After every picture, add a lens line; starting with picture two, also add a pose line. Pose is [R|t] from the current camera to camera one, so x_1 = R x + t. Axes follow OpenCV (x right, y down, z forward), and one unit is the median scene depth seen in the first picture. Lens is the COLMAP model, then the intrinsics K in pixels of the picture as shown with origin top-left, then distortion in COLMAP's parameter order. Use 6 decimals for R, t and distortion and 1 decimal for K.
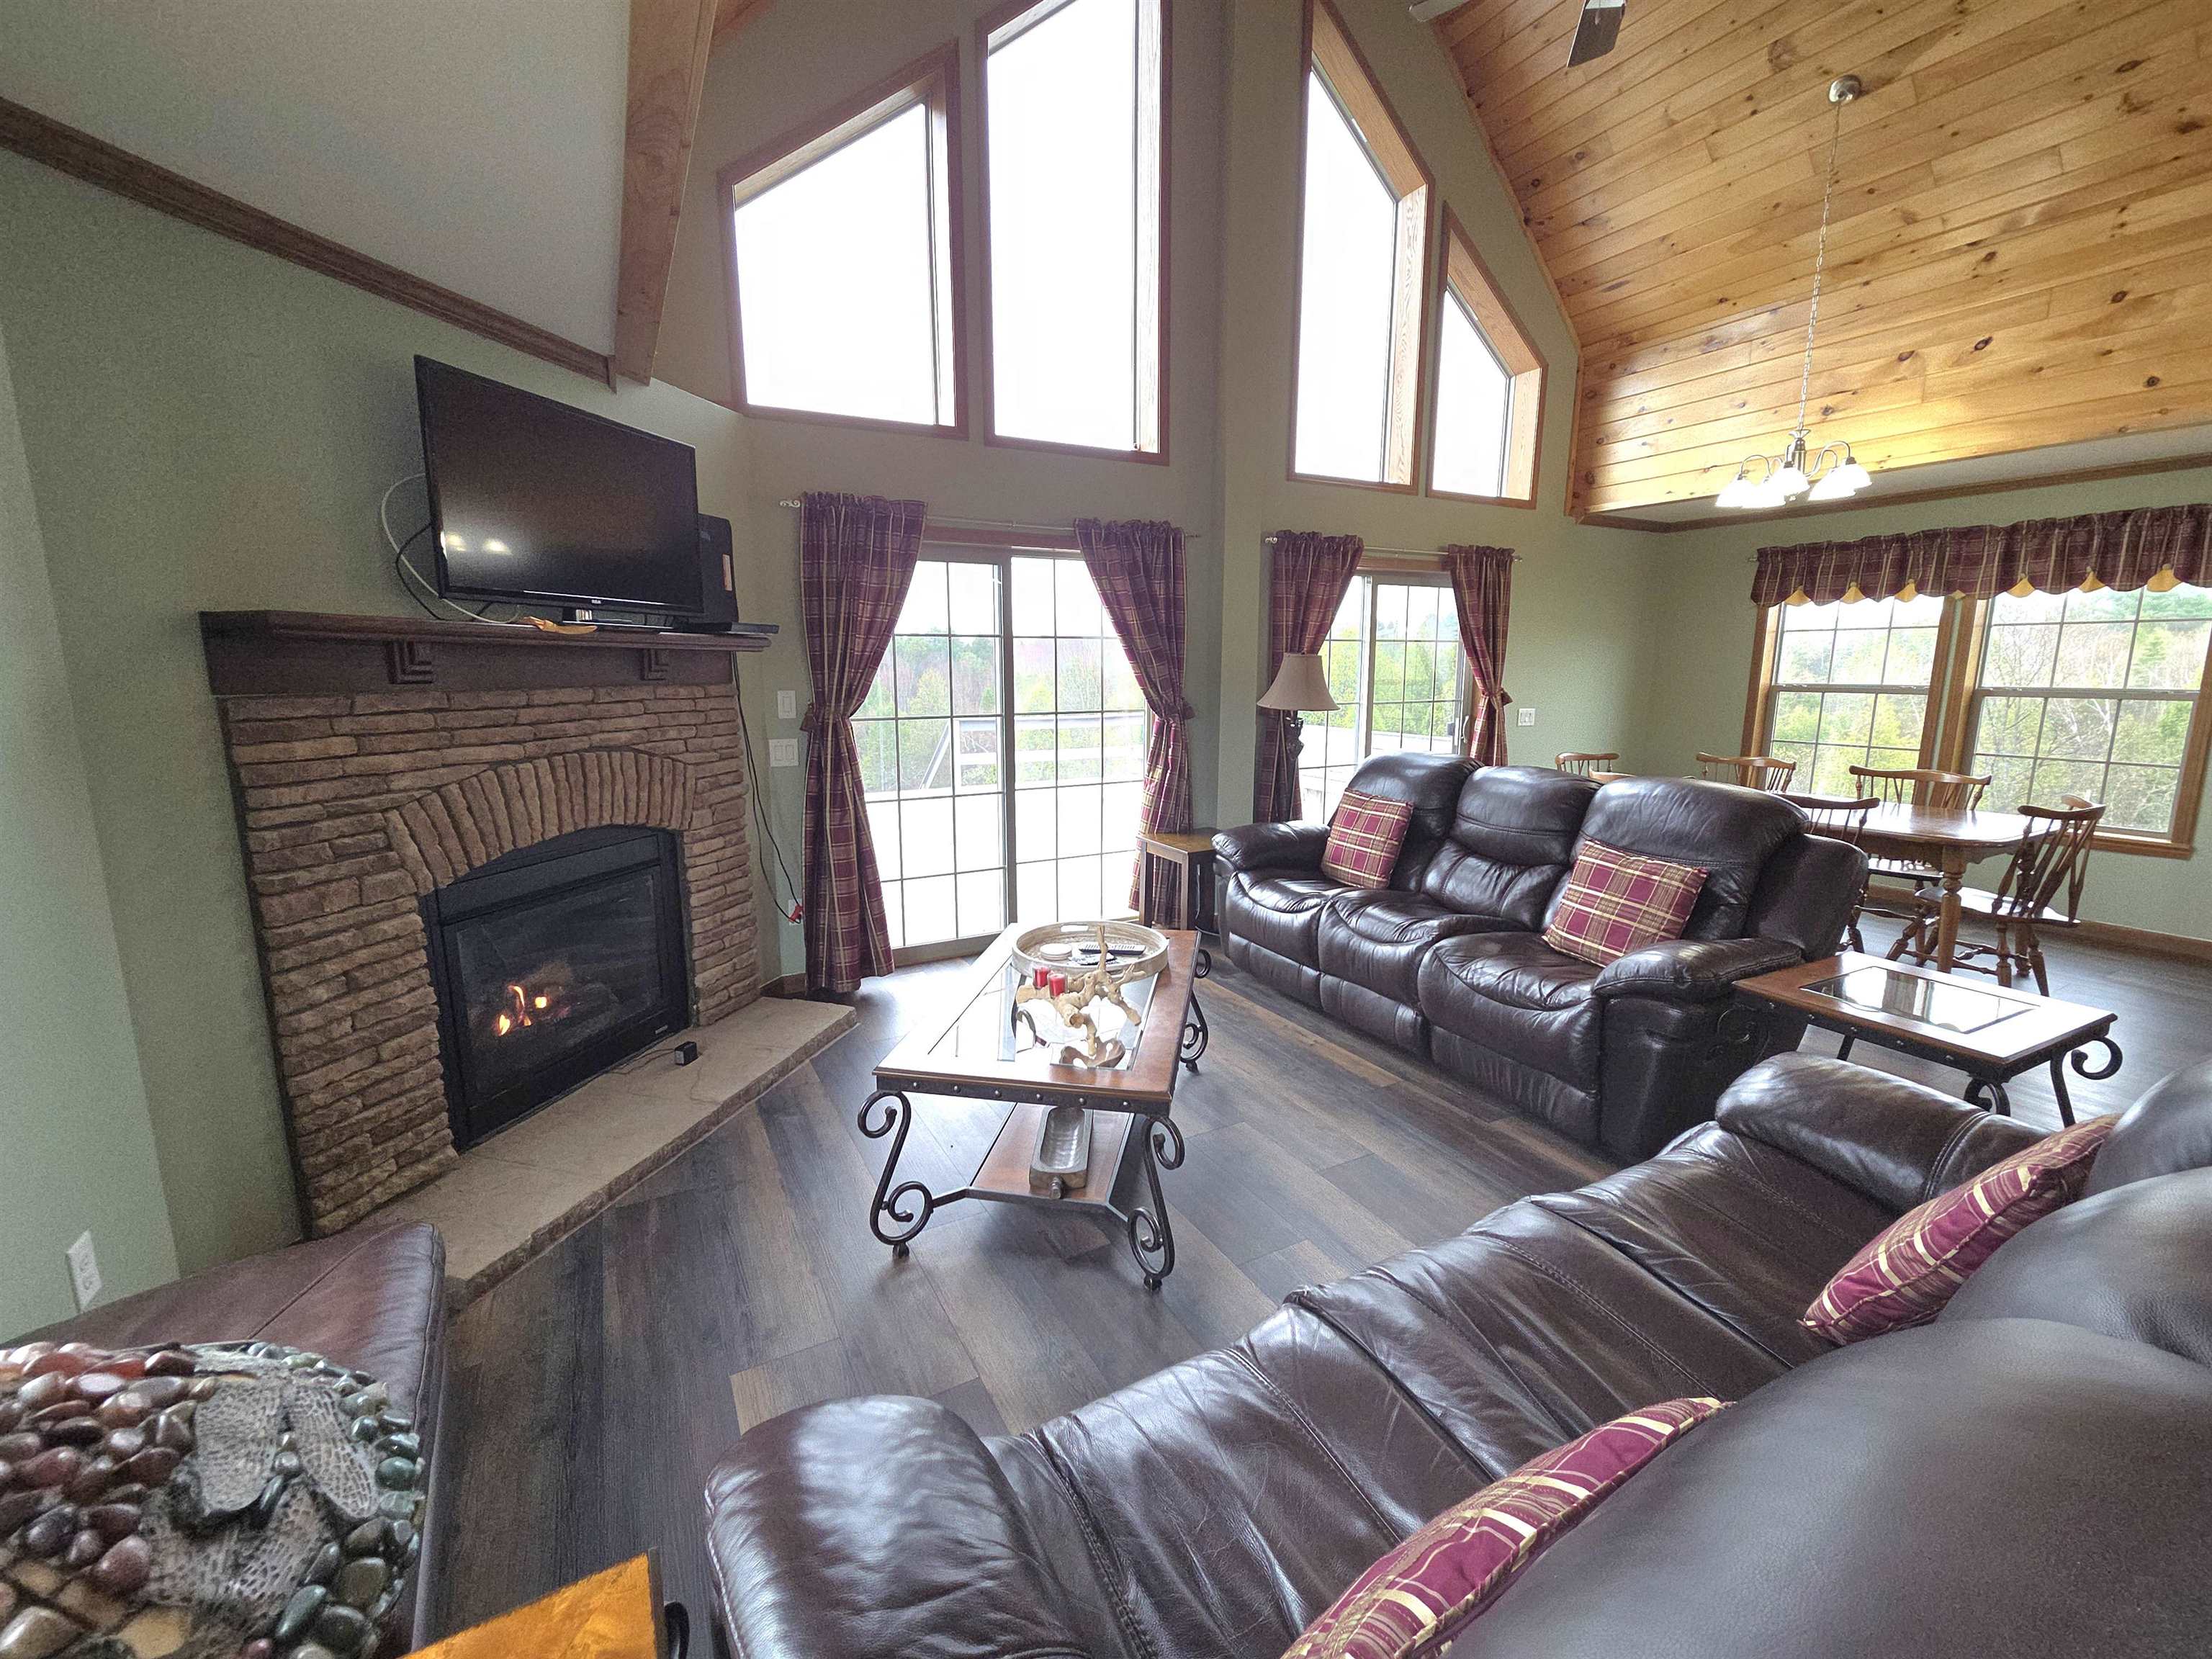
lens RADIAL K [[889.2, 0, 1081.8], [0, 889.2, 827.7], [0, 0, 1]] dist [0.017549, -0.005237]
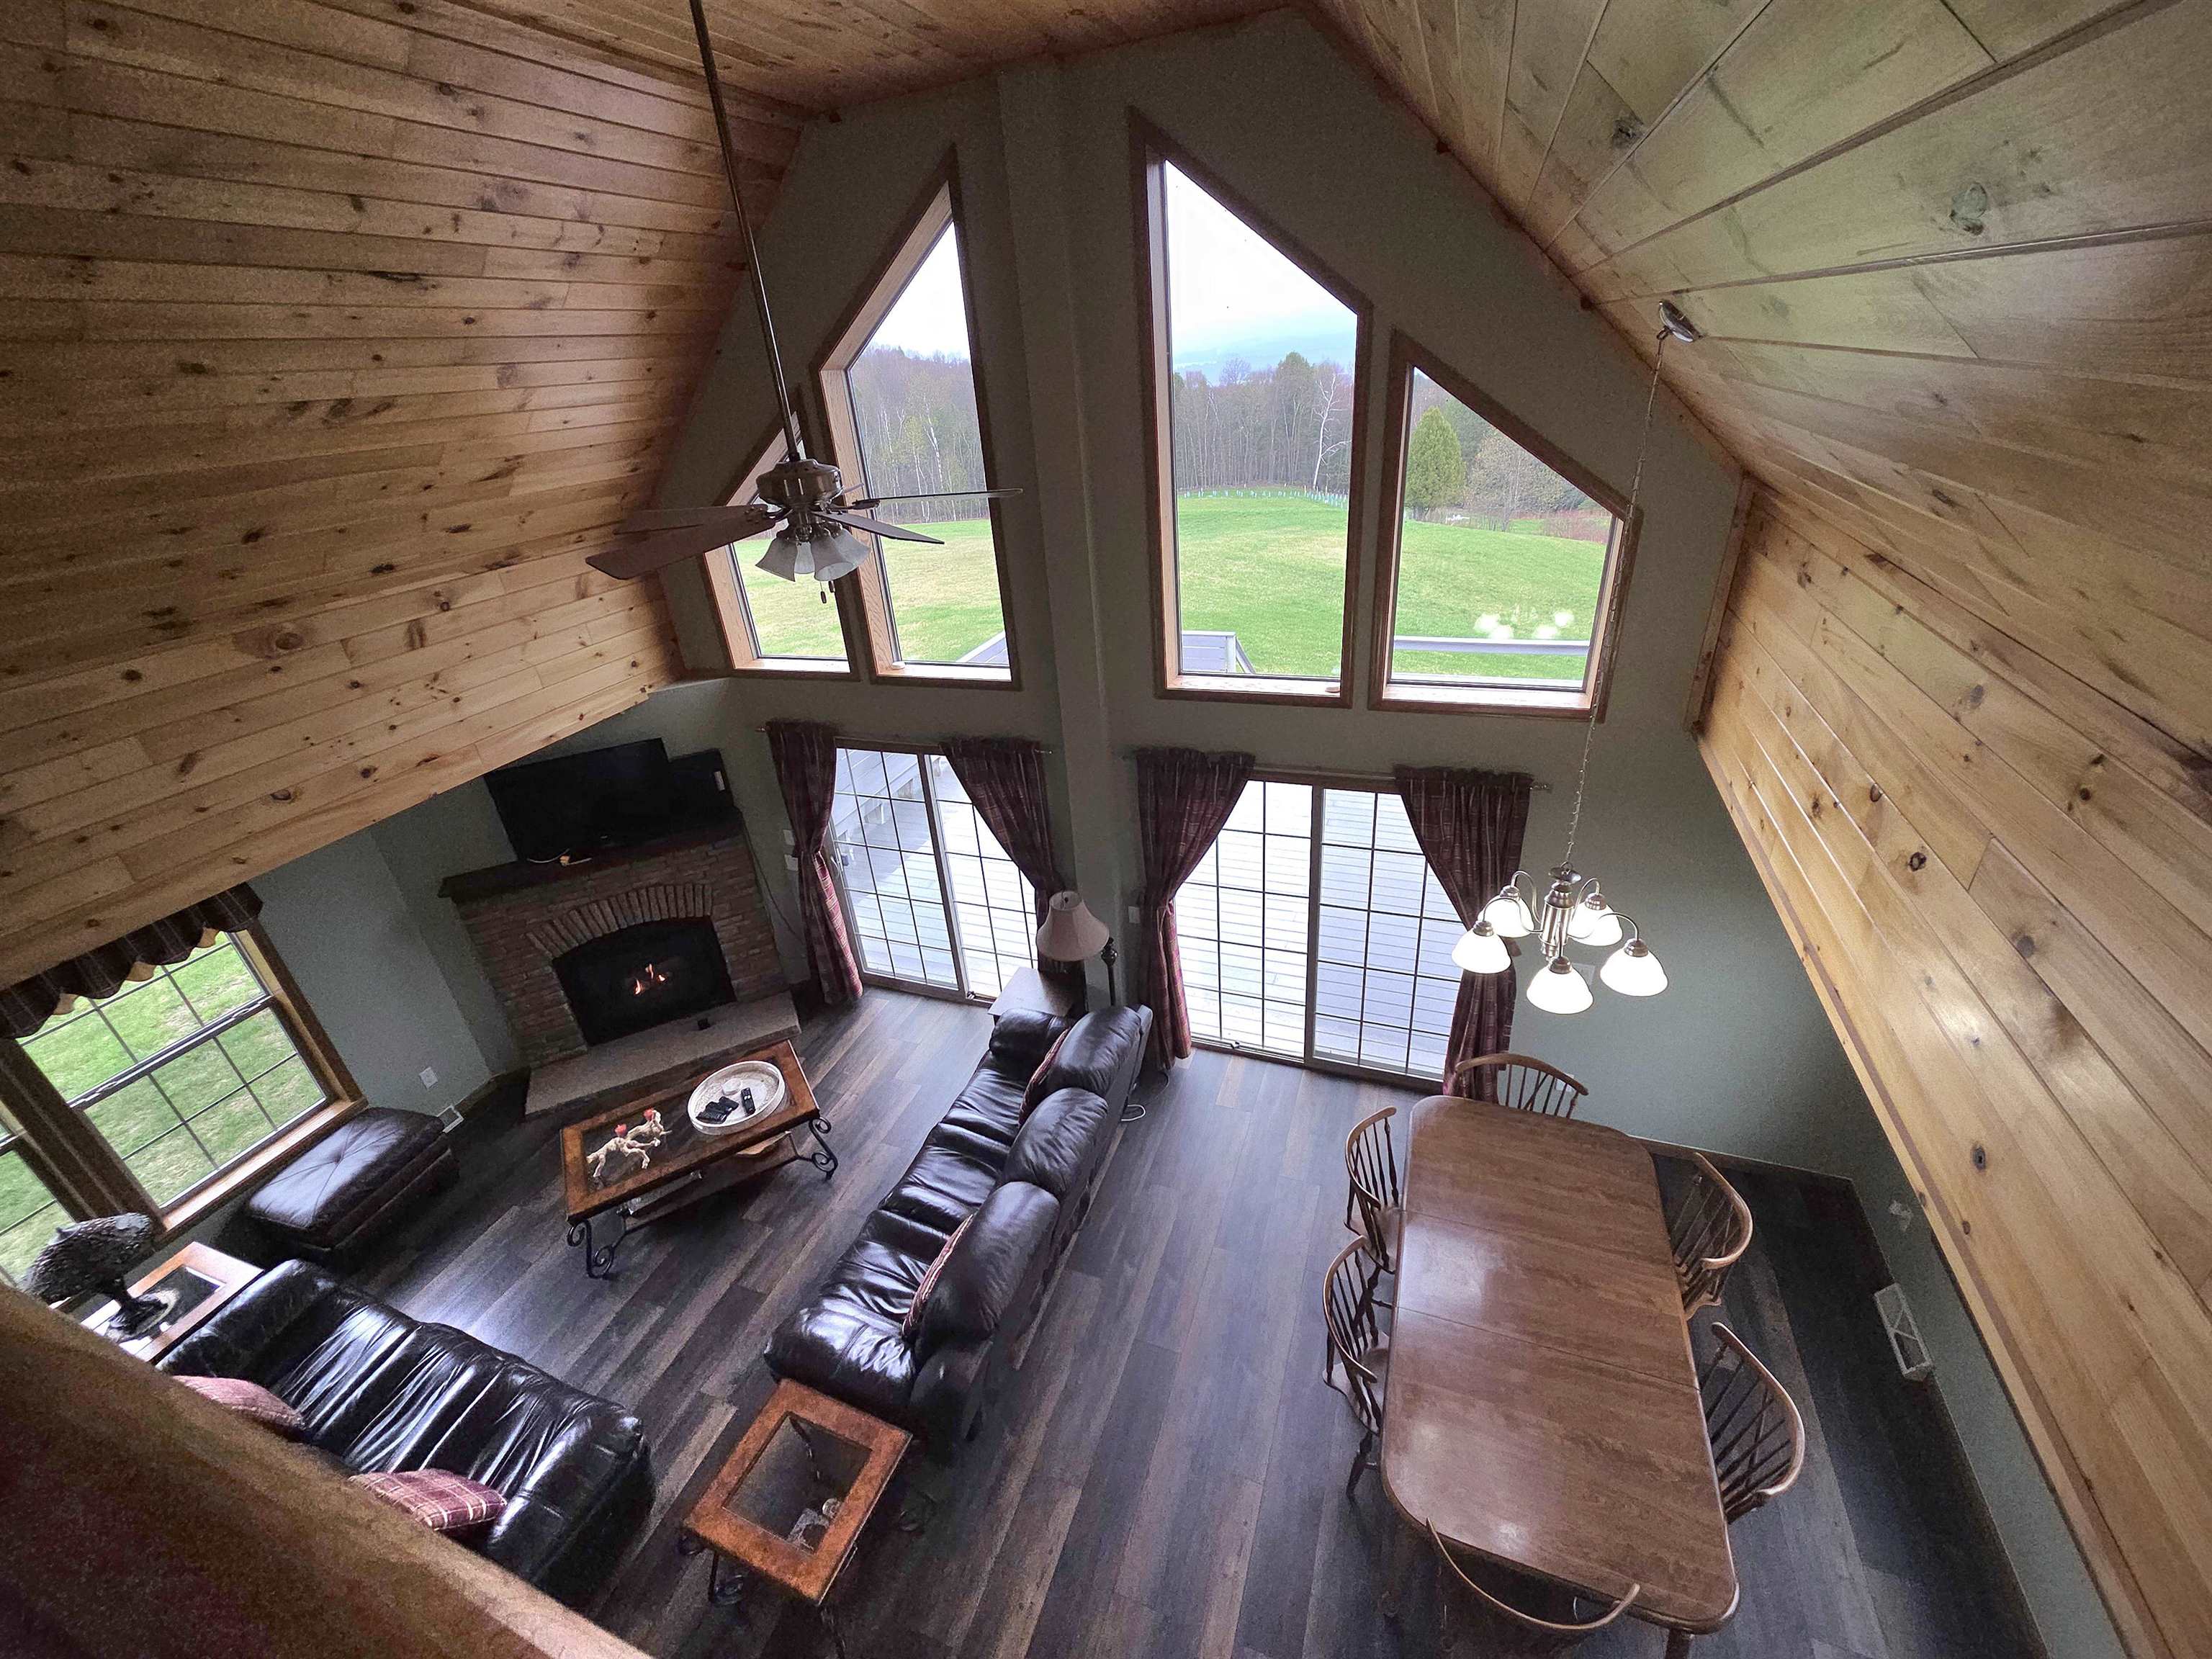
lens RADIAL K [[894.7, 0, 1098.4], [0, 894.7, 819.4], [0, 0, 1]] dist [0.000284, 0.000035]
pose [[0.651146, 0.299520, -0.697350, 0.970872], [-0.055628, 0.935196, 0.349735, -0.646114], [0.756911, -0.188936, 0.625610, 0.352034]]
